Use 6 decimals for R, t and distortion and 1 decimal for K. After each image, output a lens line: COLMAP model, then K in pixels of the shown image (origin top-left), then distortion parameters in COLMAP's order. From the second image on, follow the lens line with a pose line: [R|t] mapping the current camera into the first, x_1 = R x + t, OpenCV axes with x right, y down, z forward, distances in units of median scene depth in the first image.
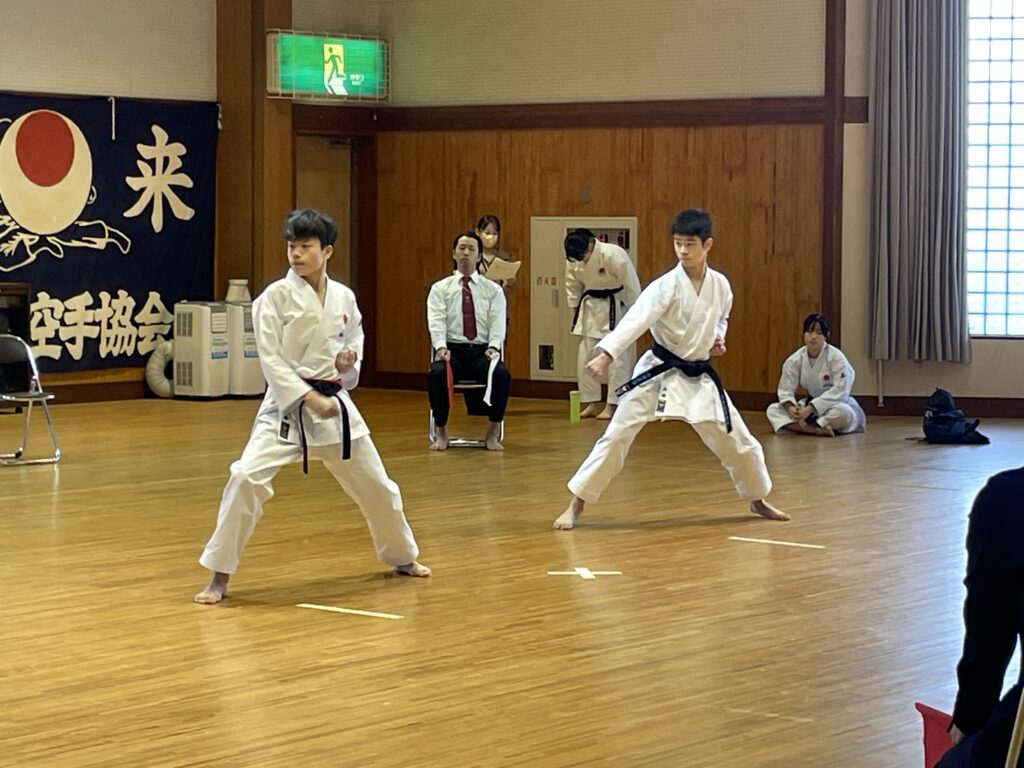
lens RADIAL K [[2608.8, 0, 521.1], [0, 2608.8, 356.3], [0, 0, 1]] dist [0.114917, 0.000000]
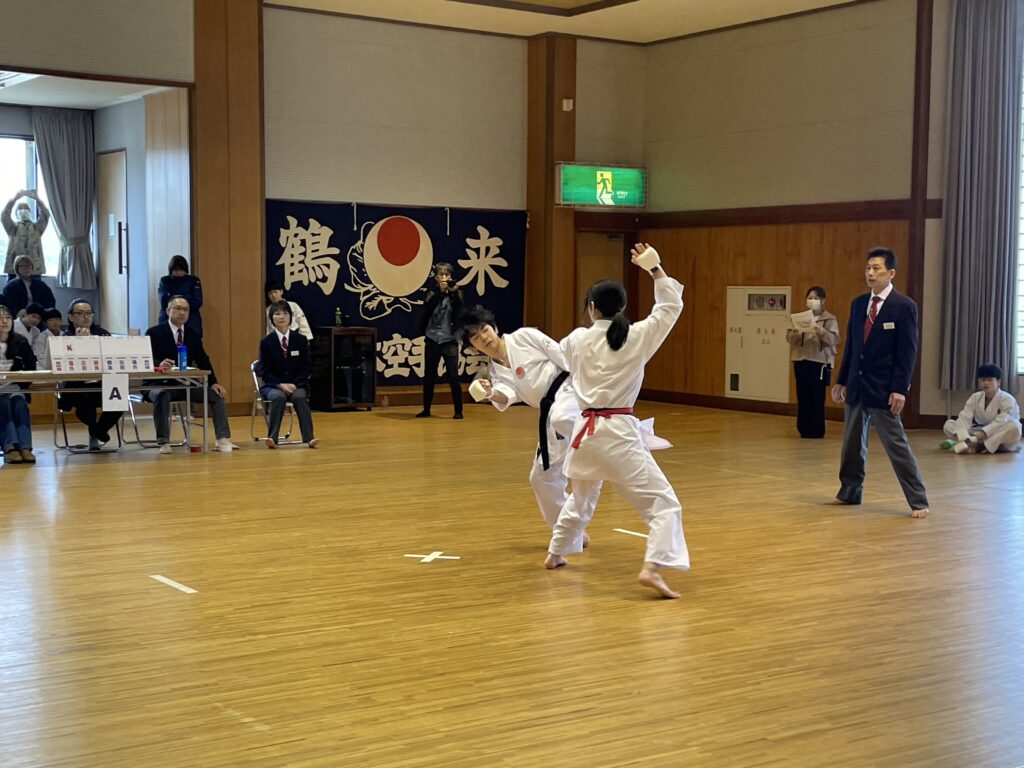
lens RADIAL K [[1526.2, 0, 521.8], [0, 1526.2, 414.5], [0, 0, 1]] dist [0.103906, 0.000000]
pose [[0.958350, 0.028026, -0.284219, 0.144961], [-0.019888, 0.999307, 0.031480, -0.006351], [0.284904, -0.024516, 0.958242, 0.144635]]
